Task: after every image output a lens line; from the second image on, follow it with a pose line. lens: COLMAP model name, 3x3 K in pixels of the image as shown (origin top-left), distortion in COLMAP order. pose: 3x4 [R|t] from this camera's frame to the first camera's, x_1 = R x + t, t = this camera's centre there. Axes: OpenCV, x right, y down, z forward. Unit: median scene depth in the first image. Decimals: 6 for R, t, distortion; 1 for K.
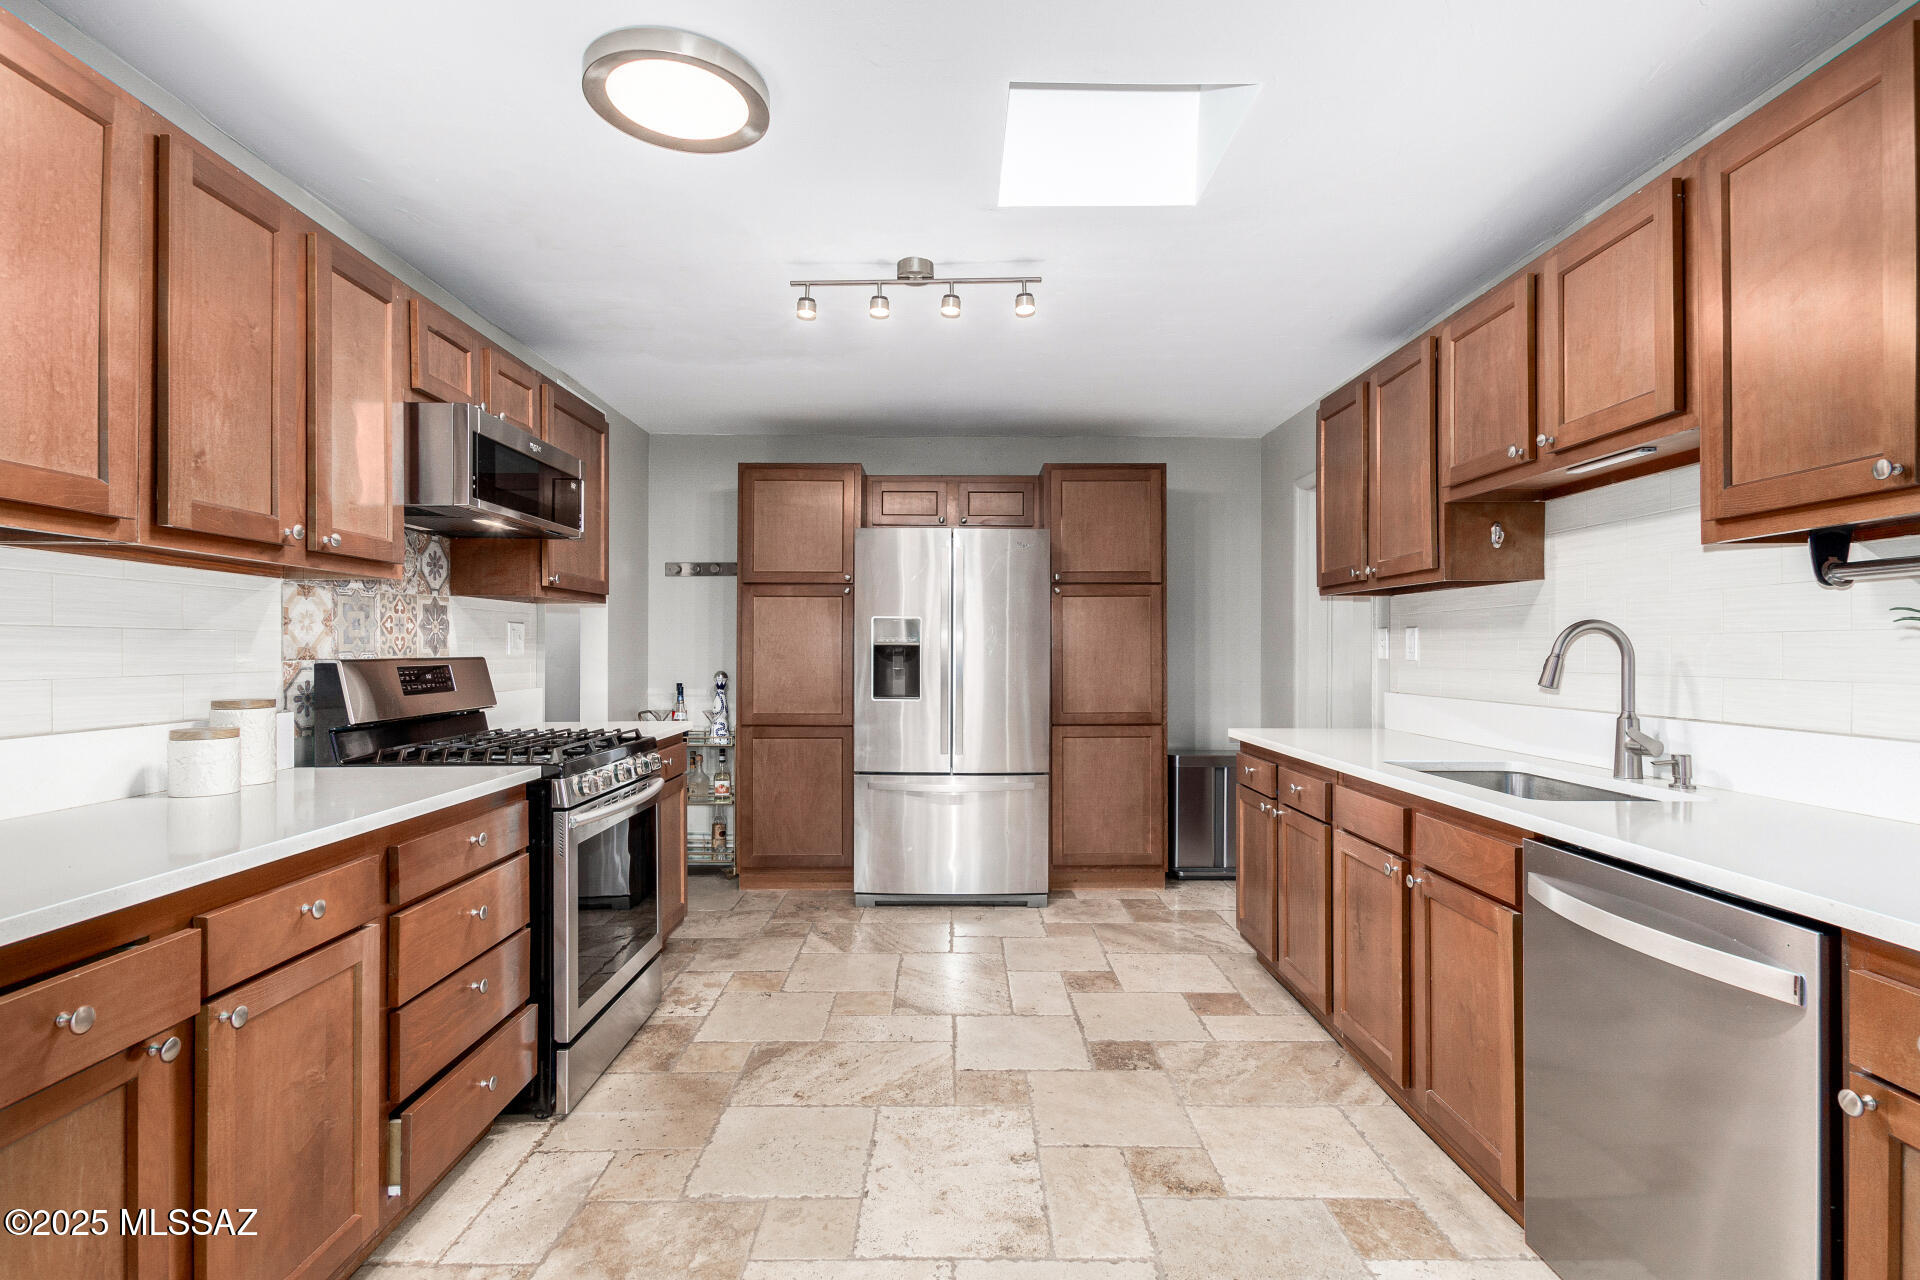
lens RADIAL K [[890.0, 0, 967.8], [0, 890.0, 646.3], [0, 0, 1]] dist [0.000890, 0.000133]
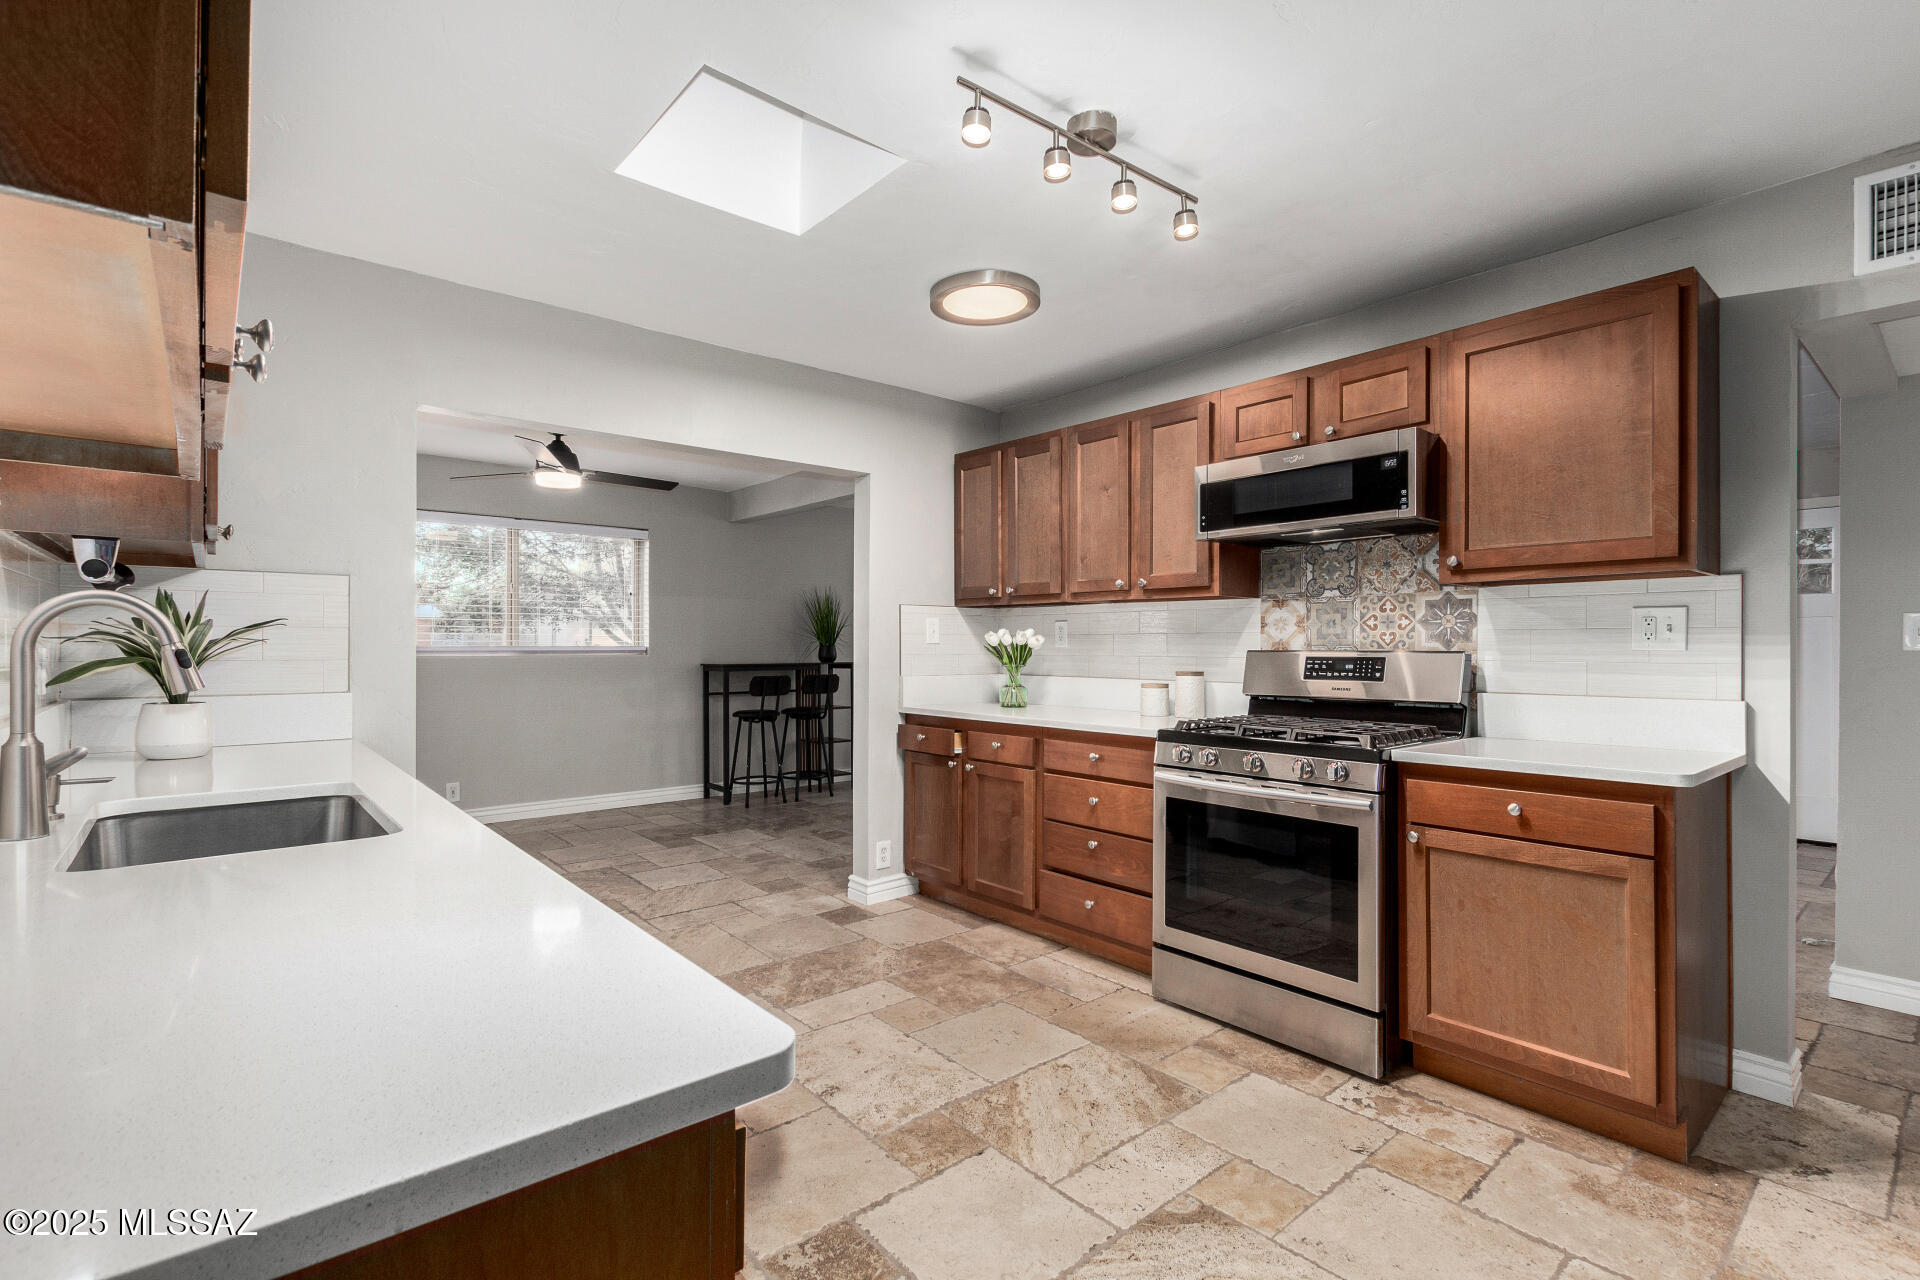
lens RADIAL K [[873.9, 0, 971.6], [0, 873.9, 647.4], [0, 0, 1]] dist [0.008192, -0.000329]
pose [[-0.758209, -0.001109, -0.652010, 0.509913], [0.000223, 0.999998, -0.001960, 0.010957], [0.652011, -0.001632, -0.758208, 1.537503]]
